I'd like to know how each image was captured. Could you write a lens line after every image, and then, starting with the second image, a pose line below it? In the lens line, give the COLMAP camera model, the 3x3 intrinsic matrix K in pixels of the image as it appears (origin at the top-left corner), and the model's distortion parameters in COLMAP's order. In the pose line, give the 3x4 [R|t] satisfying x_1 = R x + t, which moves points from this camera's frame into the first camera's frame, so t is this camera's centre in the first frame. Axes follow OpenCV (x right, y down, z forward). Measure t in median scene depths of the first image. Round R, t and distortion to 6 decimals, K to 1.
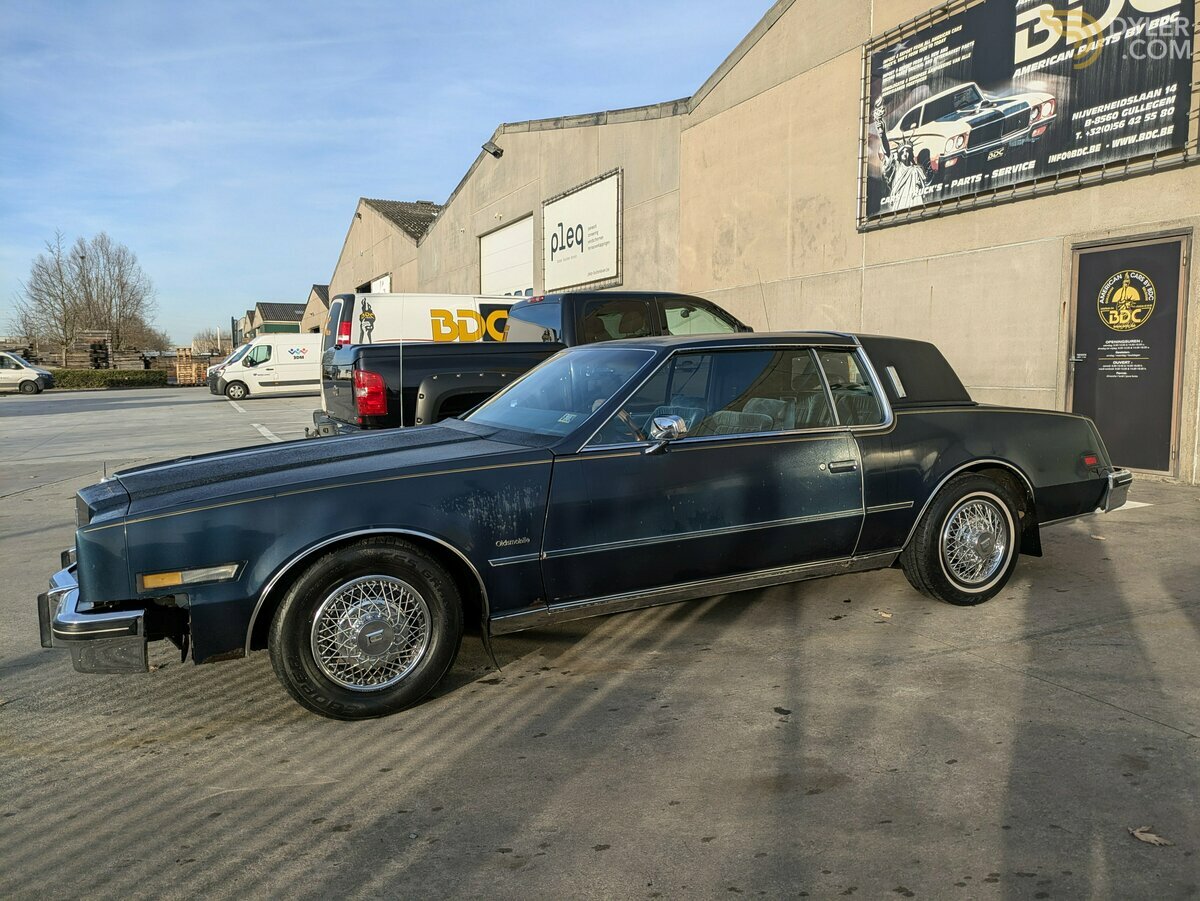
lens RADIAL K [[887.0, 0, 603.7], [0, 887.0, 444.8], [0, 0, 1]] dist [0.054273, -0.049857]
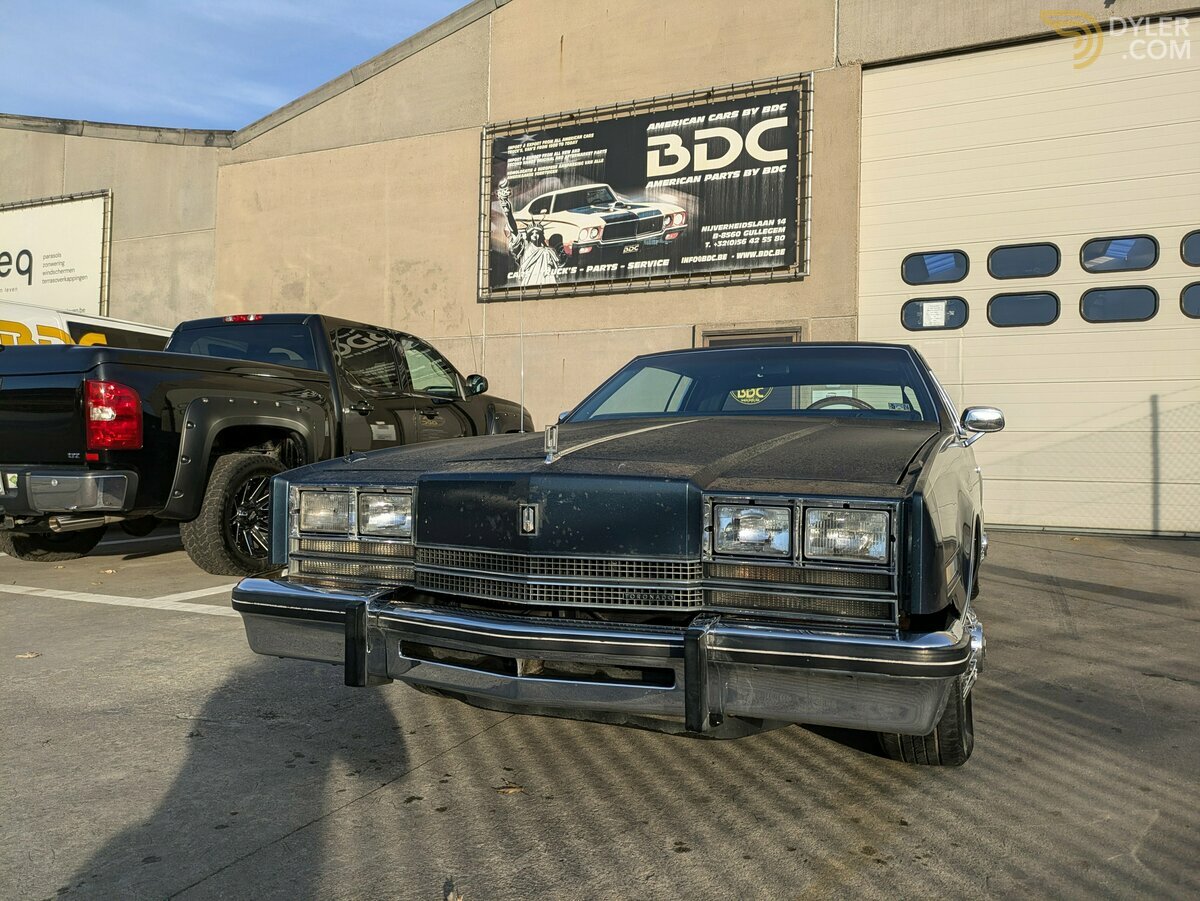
lens RADIAL K [[887.0, 0, 602.2], [0, 887.0, 444.0], [0, 0, 1]] dist [0.054273, -0.049857]
pose [[0.745522, 0.032942, 0.665666, -0.358758], [0.040102, 0.994751, -0.094139, 0.033061], [-0.665273, 0.096877, 0.740288, 0.210964]]
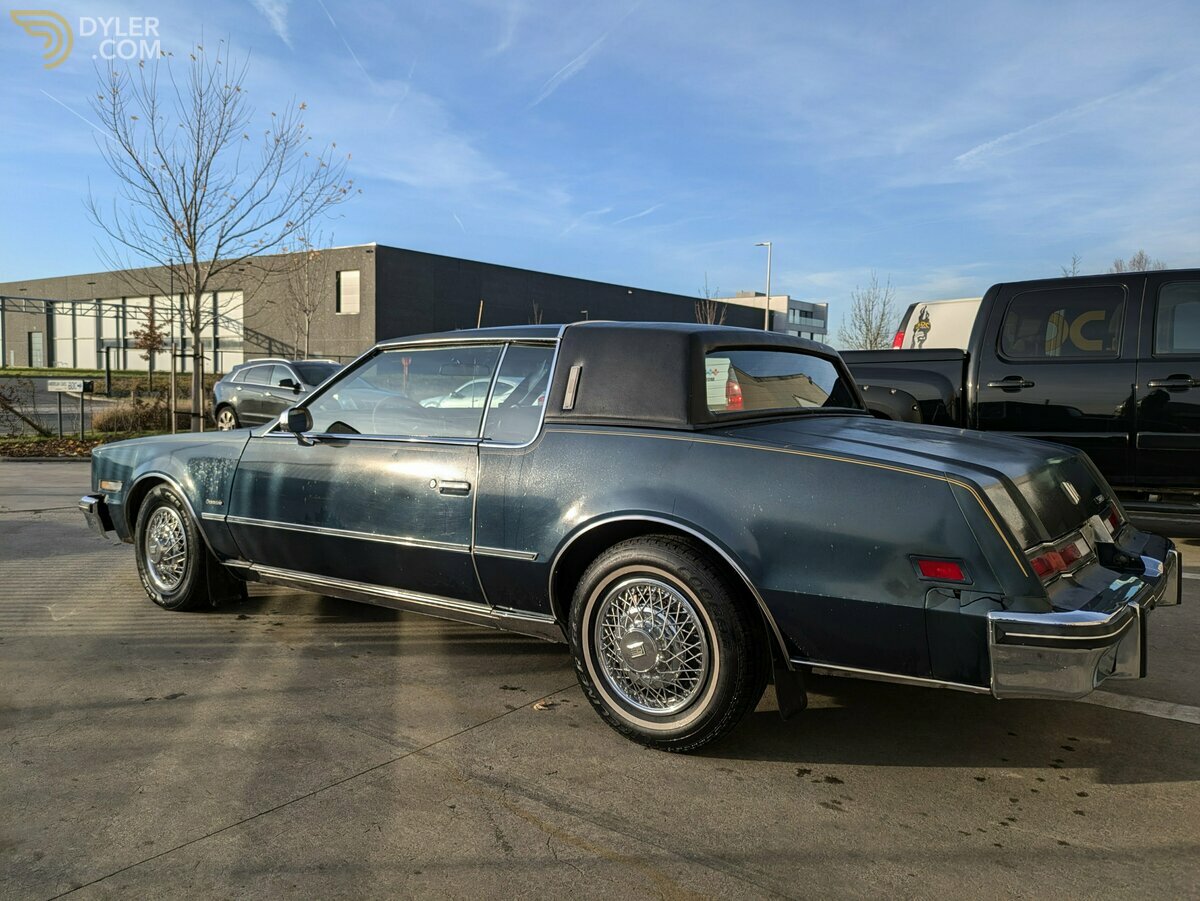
lens RADIAL K [[887.0, 0, 587.0], [0, 887.0, 447.6], [0, 0, 1]] dist [0.054273, -0.049857]
pose [[0.461855, 0.079952, -0.883345, 0.449166], [-0.099851, 0.994285, 0.037787, -0.023904], [0.881317, 0.070750, 0.467198, 0.317748]]
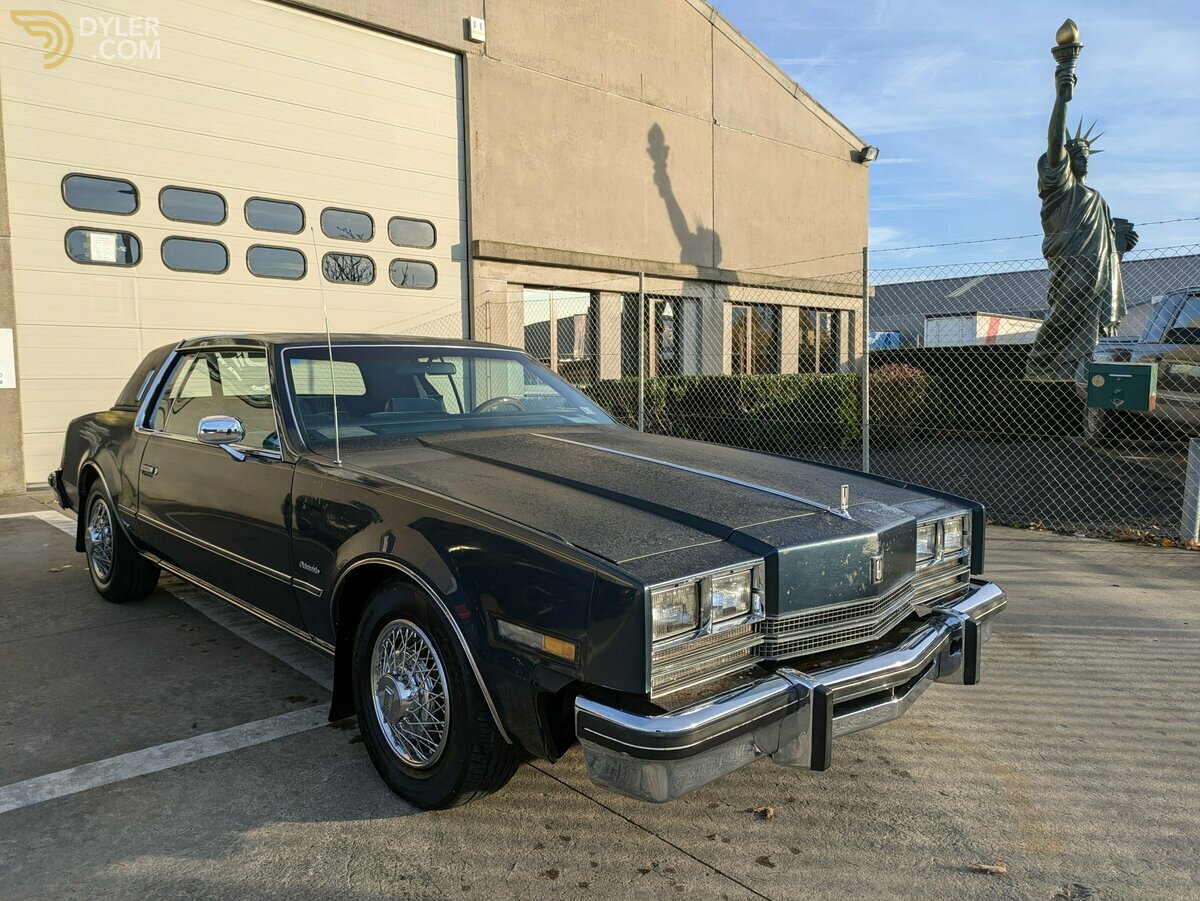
lens RADIAL K [[887.0, 0, 595.8], [0, 887.0, 438.6], [0, 0, 1]] dist [0.054273, -0.049857]
pose [[-0.308843, -0.057311, 0.949385, -0.446495], [0.096800, 0.991106, 0.091320, -0.039086], [-0.946174, 0.120104, -0.300548, 0.535953]]
